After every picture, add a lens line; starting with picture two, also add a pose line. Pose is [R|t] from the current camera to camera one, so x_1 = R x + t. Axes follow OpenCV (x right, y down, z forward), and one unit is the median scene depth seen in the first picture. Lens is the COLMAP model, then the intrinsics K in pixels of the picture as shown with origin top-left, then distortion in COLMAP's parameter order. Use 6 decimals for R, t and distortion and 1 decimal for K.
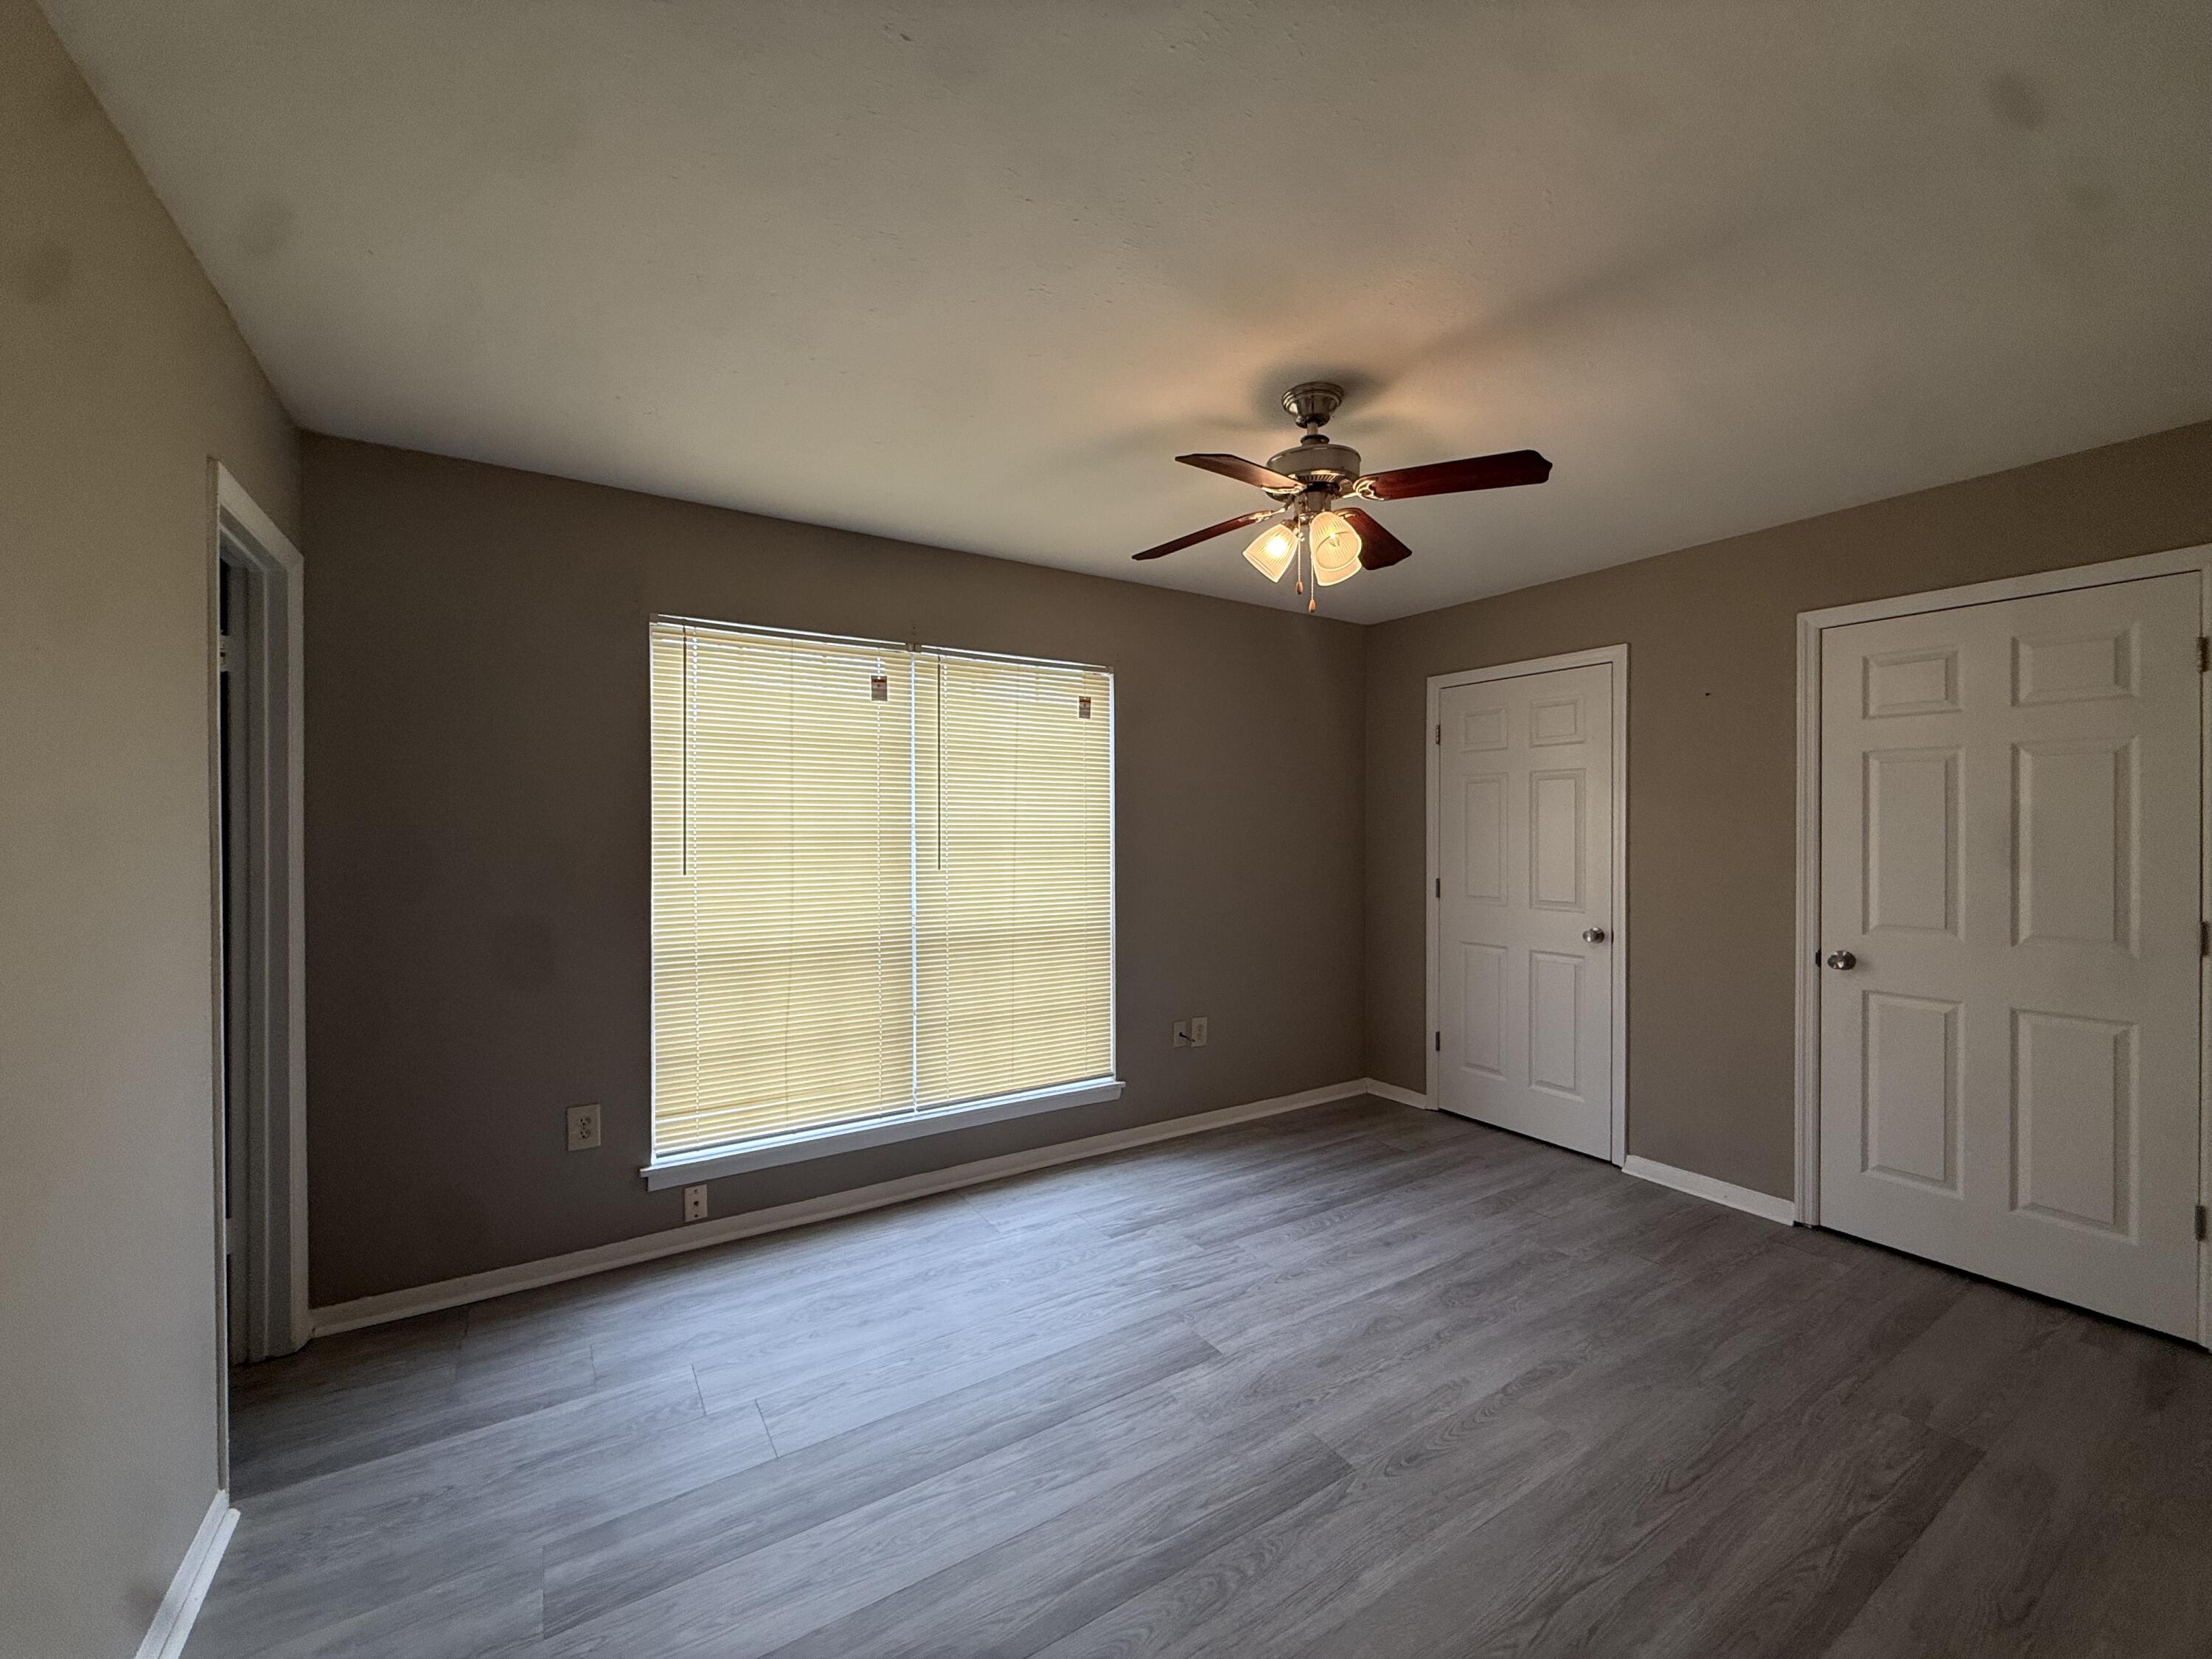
lens RADIAL K [[885.6, 0, 1108.1], [0, 885.6, 840.7], [0, 0, 1]] dist [-0.000783, 0.000754]
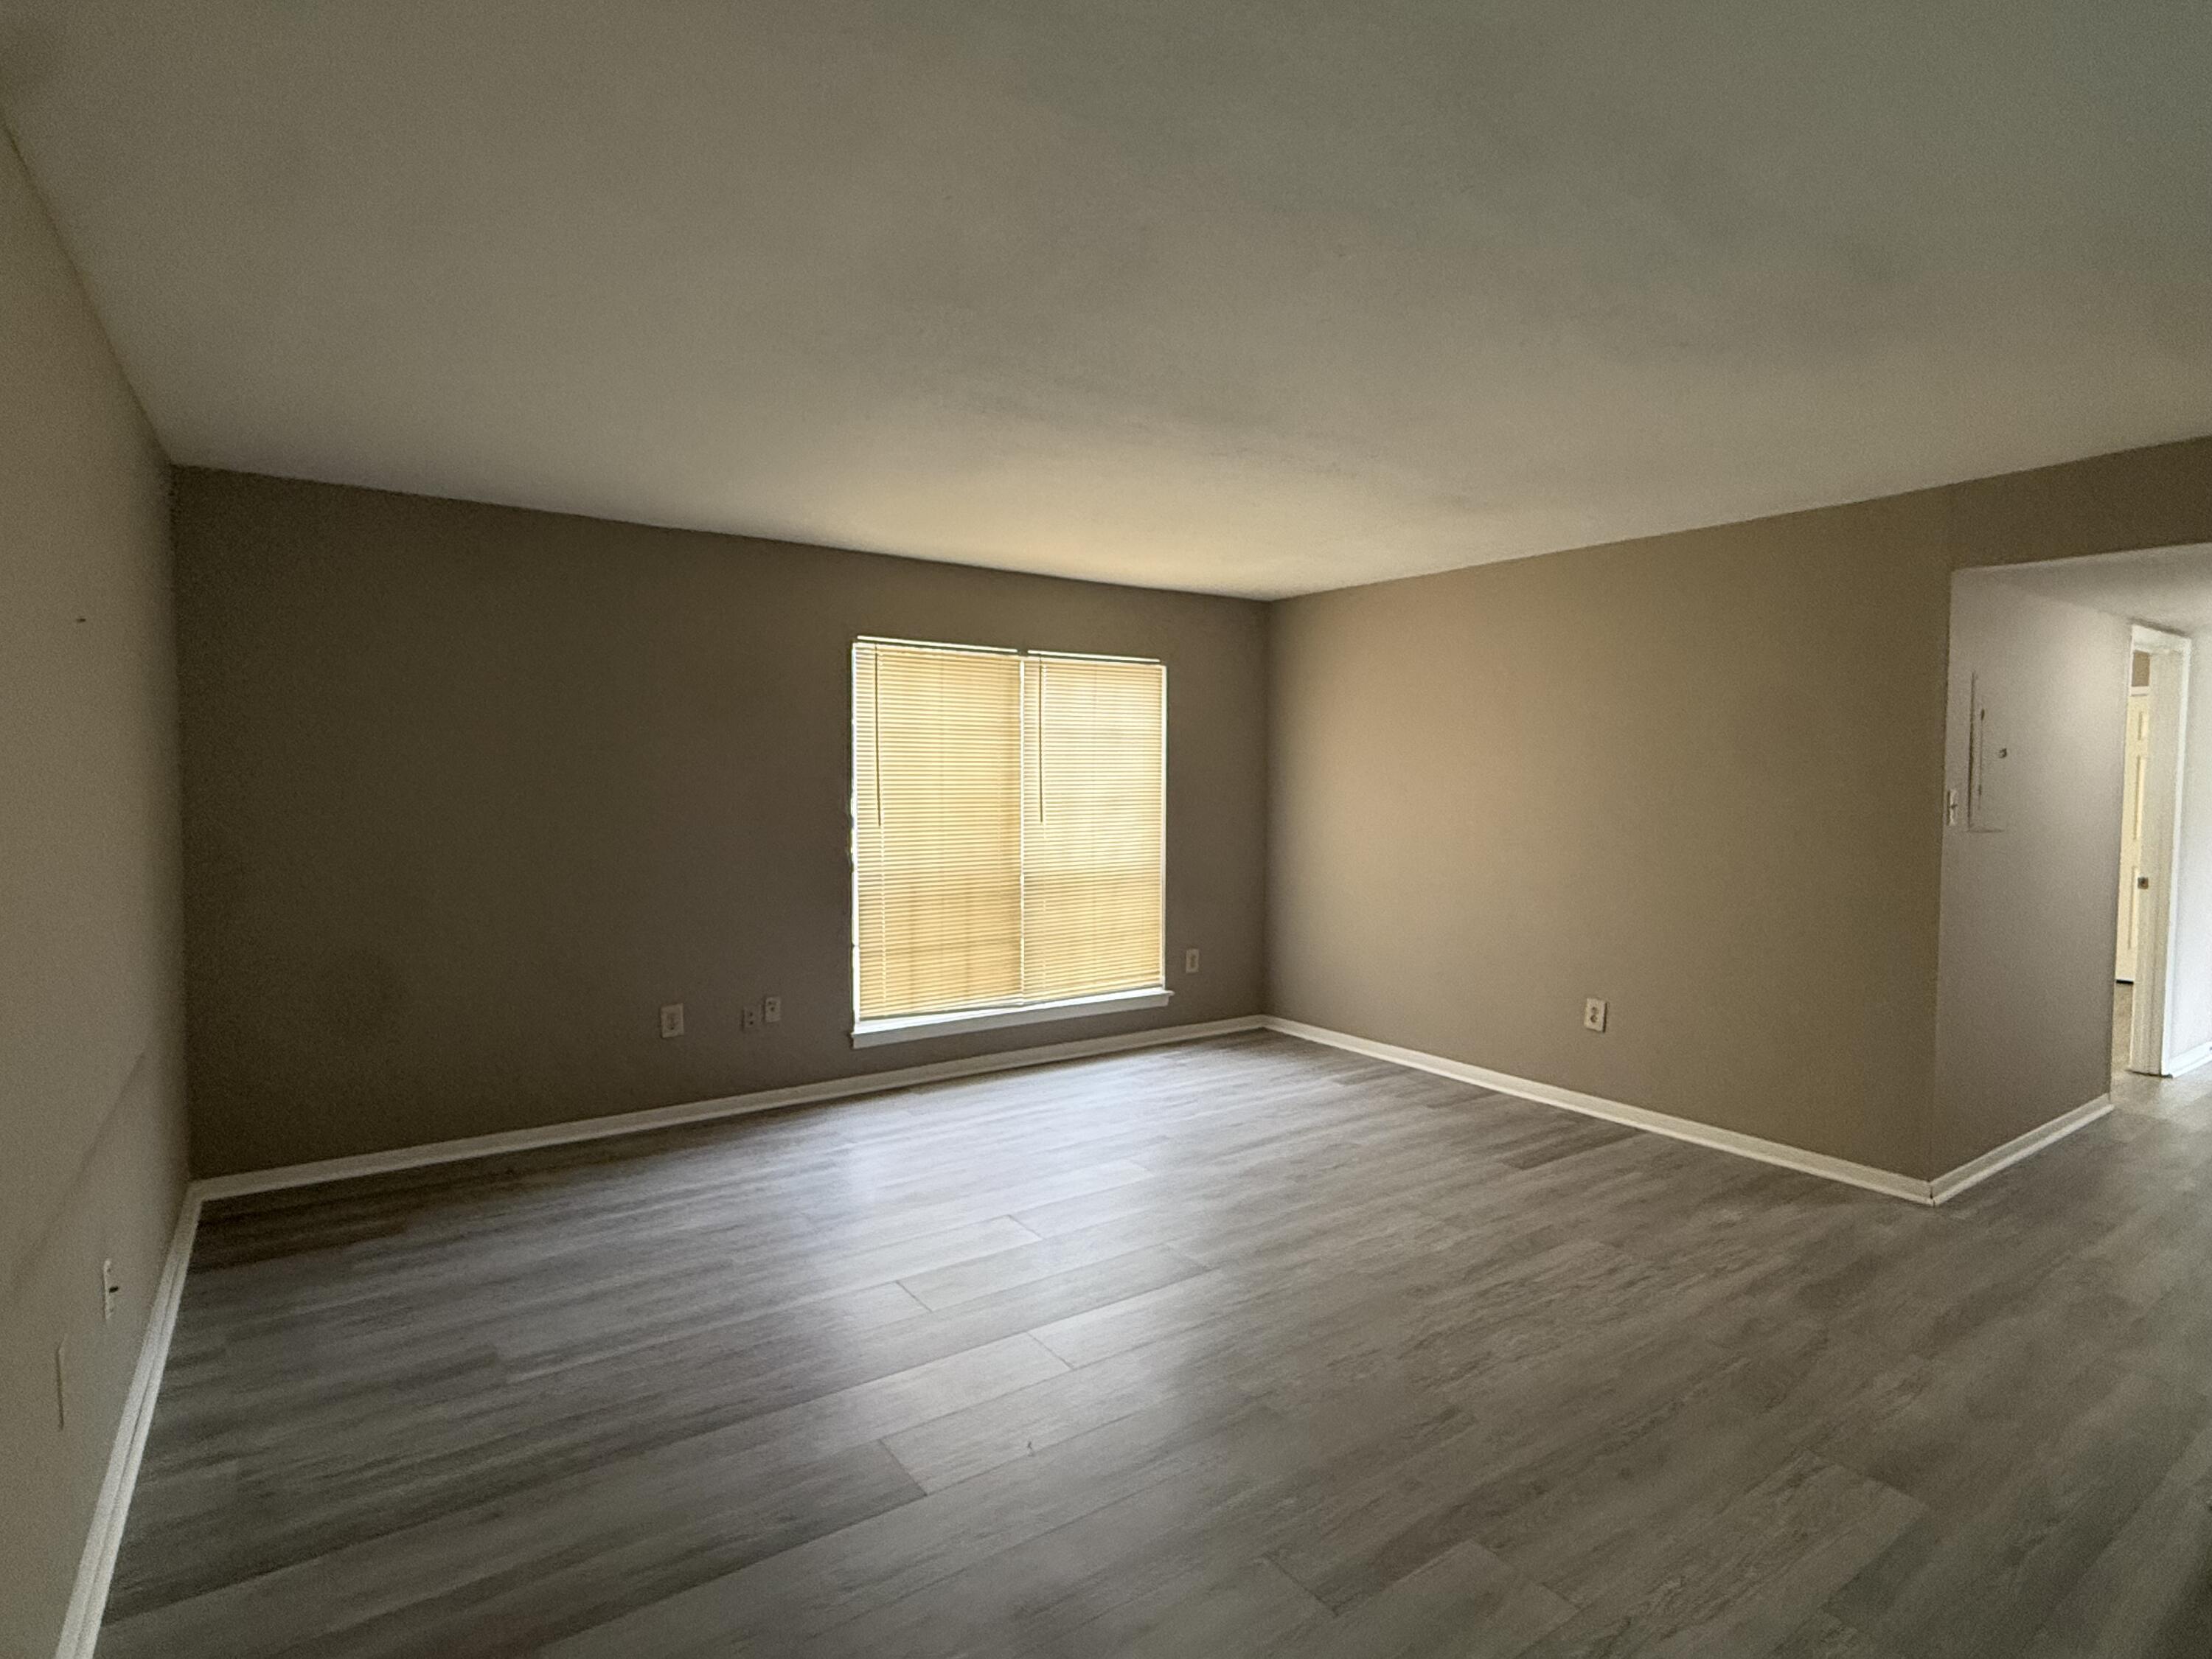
lens RADIAL K [[1121.4, 0, 1101.5], [0, 1121.4, 821.9], [0, 0, 1]] dist [0.002542, 0.002858]
pose [[0.999246, 0.008884, 0.037800, -0.158598], [-0.010148, 0.999390, 0.033402, -0.023943], [-0.037480, -0.033761, 0.998727, -0.643541]]
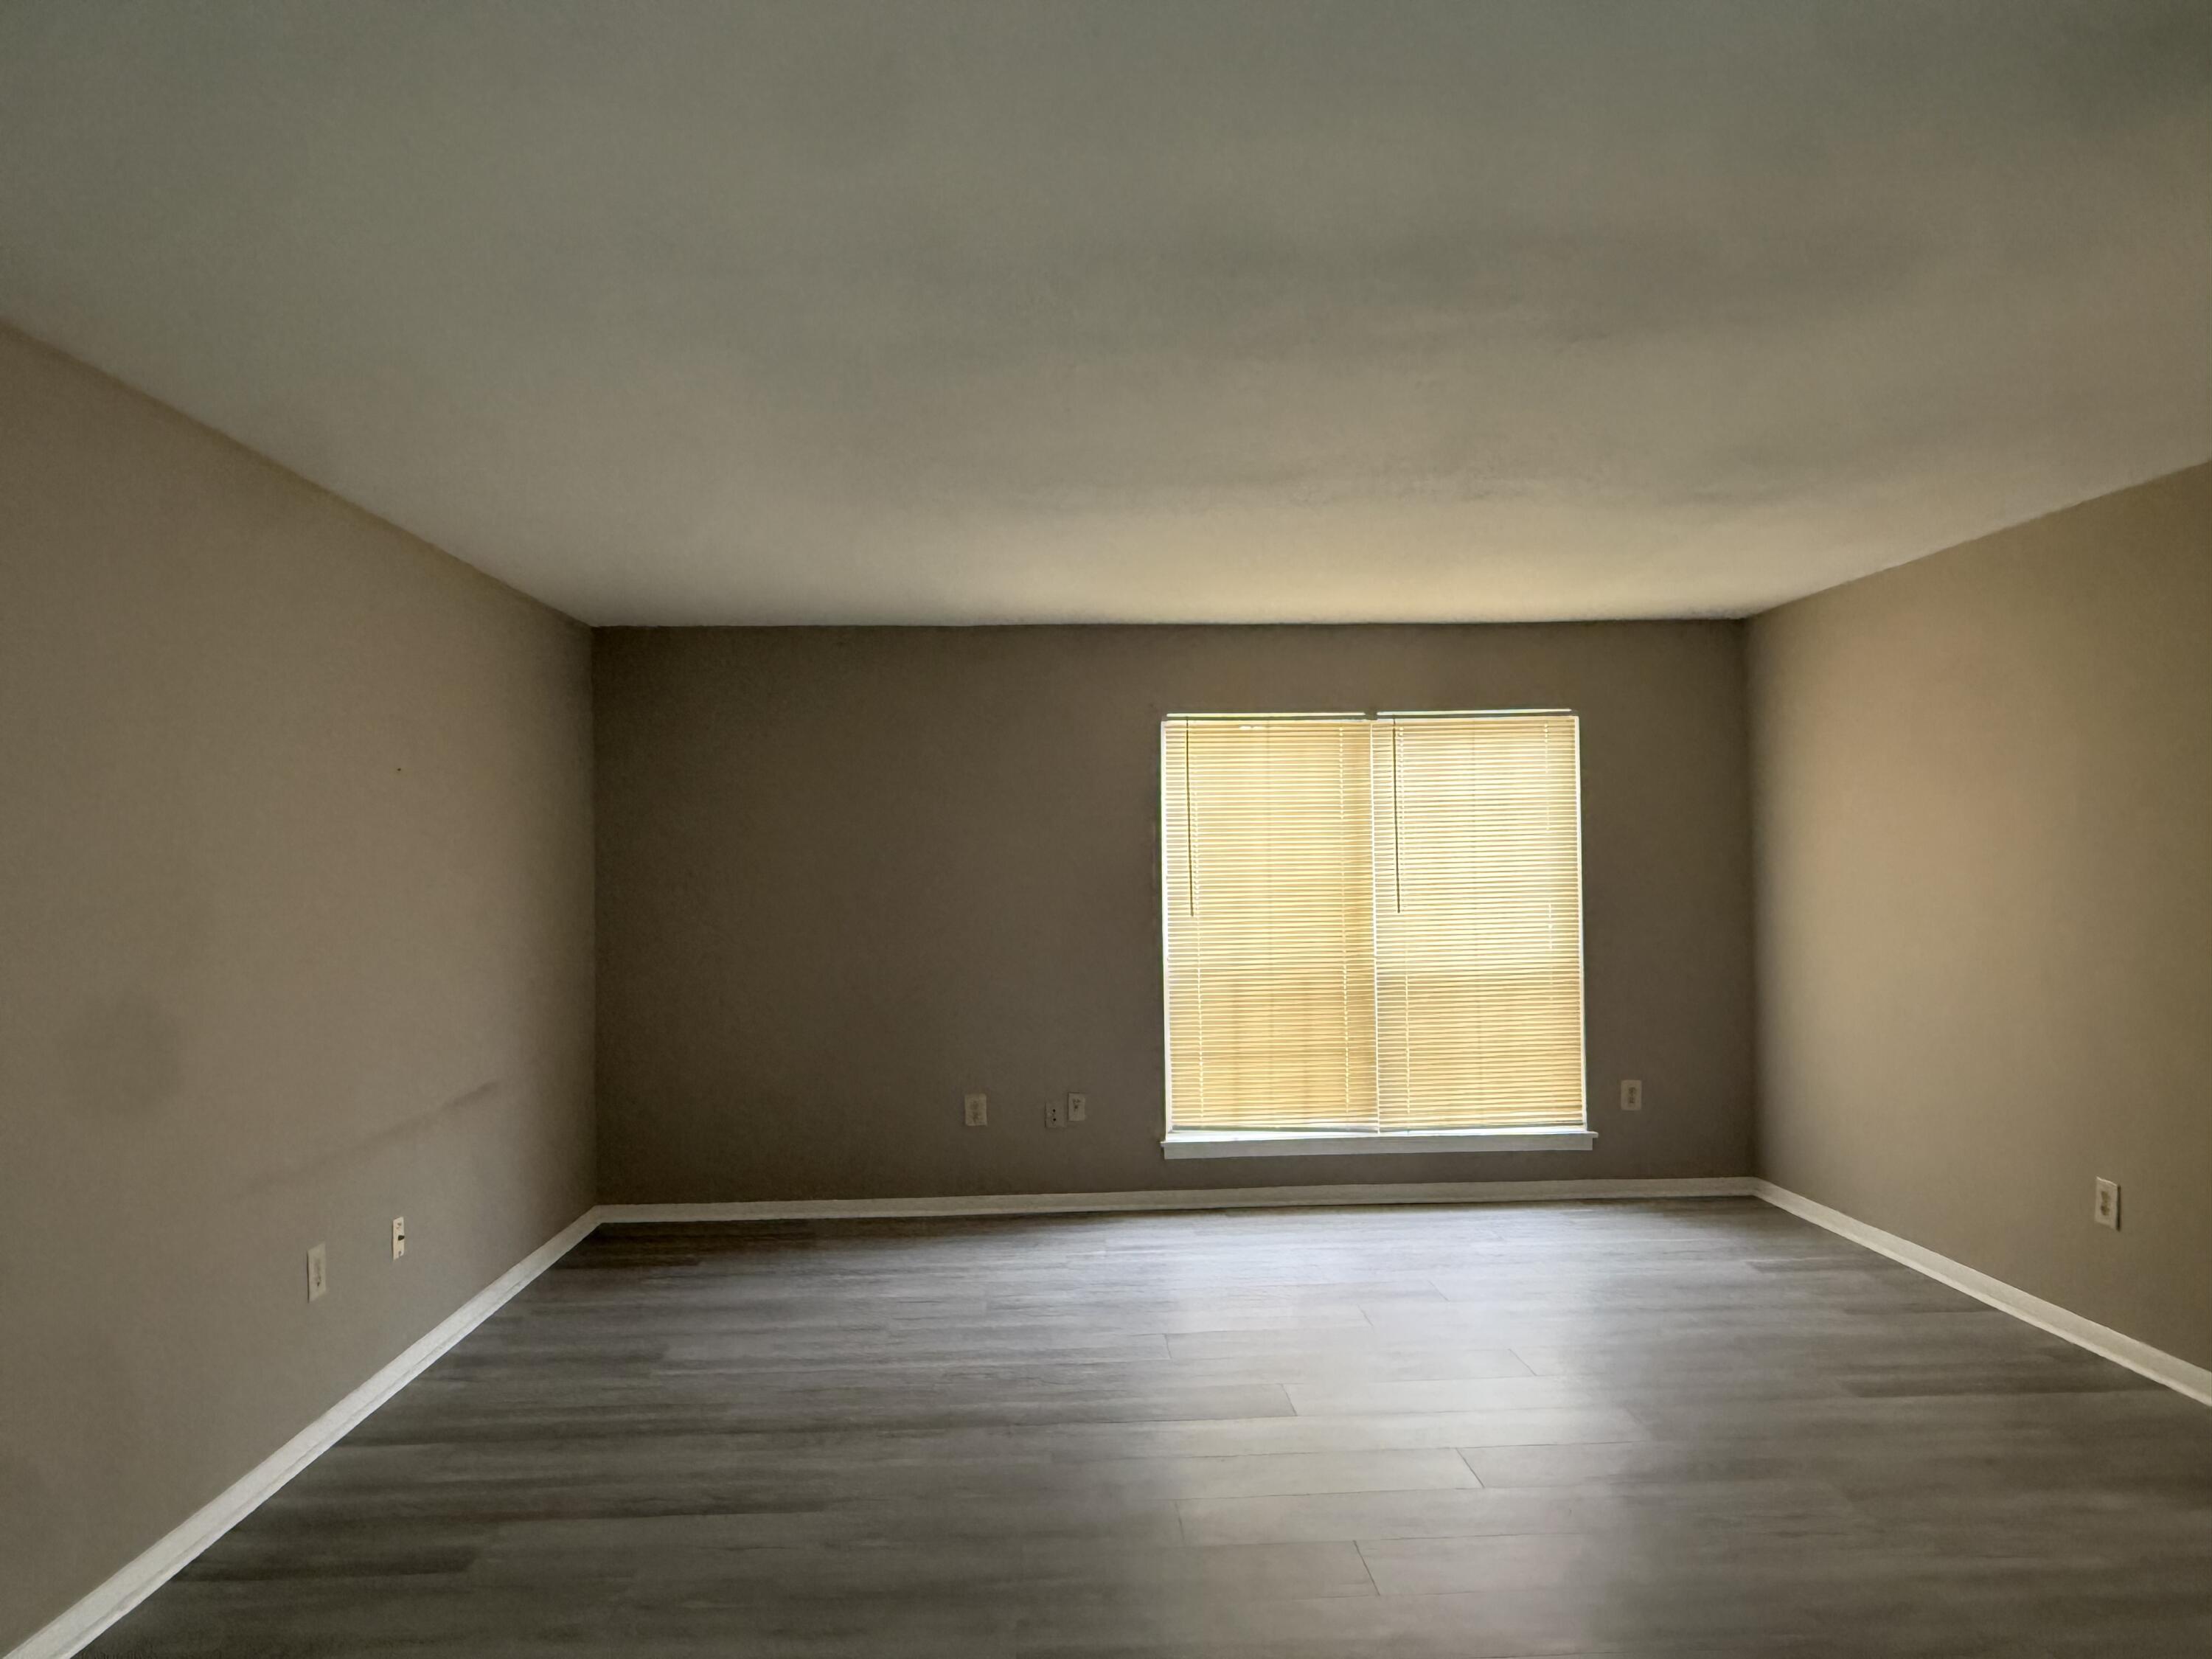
lens RADIAL K [[1433.9, 0, 1085.3], [0, 1433.9, 830.3], [0, 0, 1]] dist [0.002032, 0.000501]
pose [[0.865586, -0.020610, -0.500335, 0.362189], [0.008683, 0.999620, -0.026156, -0.026961], [0.500684, 0.018295, 0.865437, -0.727585]]
